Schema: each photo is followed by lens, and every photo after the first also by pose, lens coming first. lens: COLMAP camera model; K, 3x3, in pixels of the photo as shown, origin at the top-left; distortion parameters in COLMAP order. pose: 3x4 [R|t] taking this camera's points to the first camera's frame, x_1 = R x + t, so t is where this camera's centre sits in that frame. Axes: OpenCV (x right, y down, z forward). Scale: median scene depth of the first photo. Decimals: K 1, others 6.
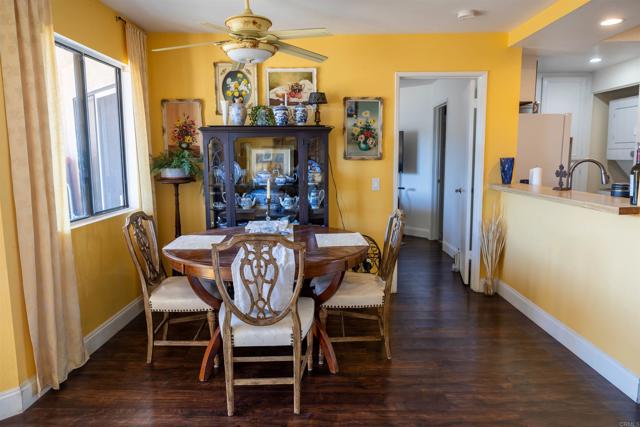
lens RADIAL K [[424.4, 0, 319.2], [0, 424.4, 214.2], [0, 0, 1]] dist [-0.005625, 0.012753]
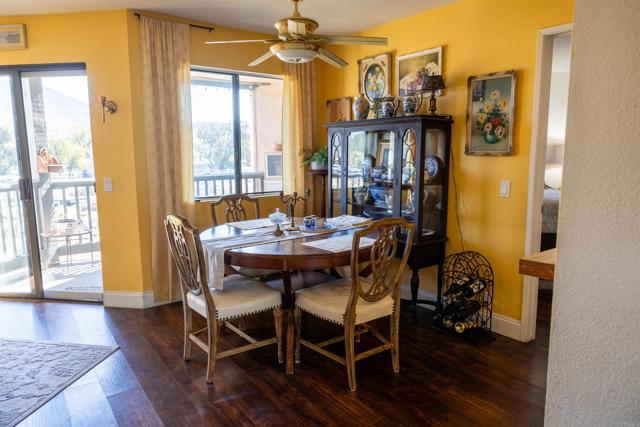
lens RADIAL K [[424.4, 0, 319.2], [0, 424.4, 213.0], [0, 0, 1]] dist [-0.005625, 0.012753]
pose [[0.597452, 0.118076, -0.793164, 0.551891], [-0.105092, 0.992098, 0.068531, -0.046679], [0.794989, 0.042411, 0.605140, 0.304519]]
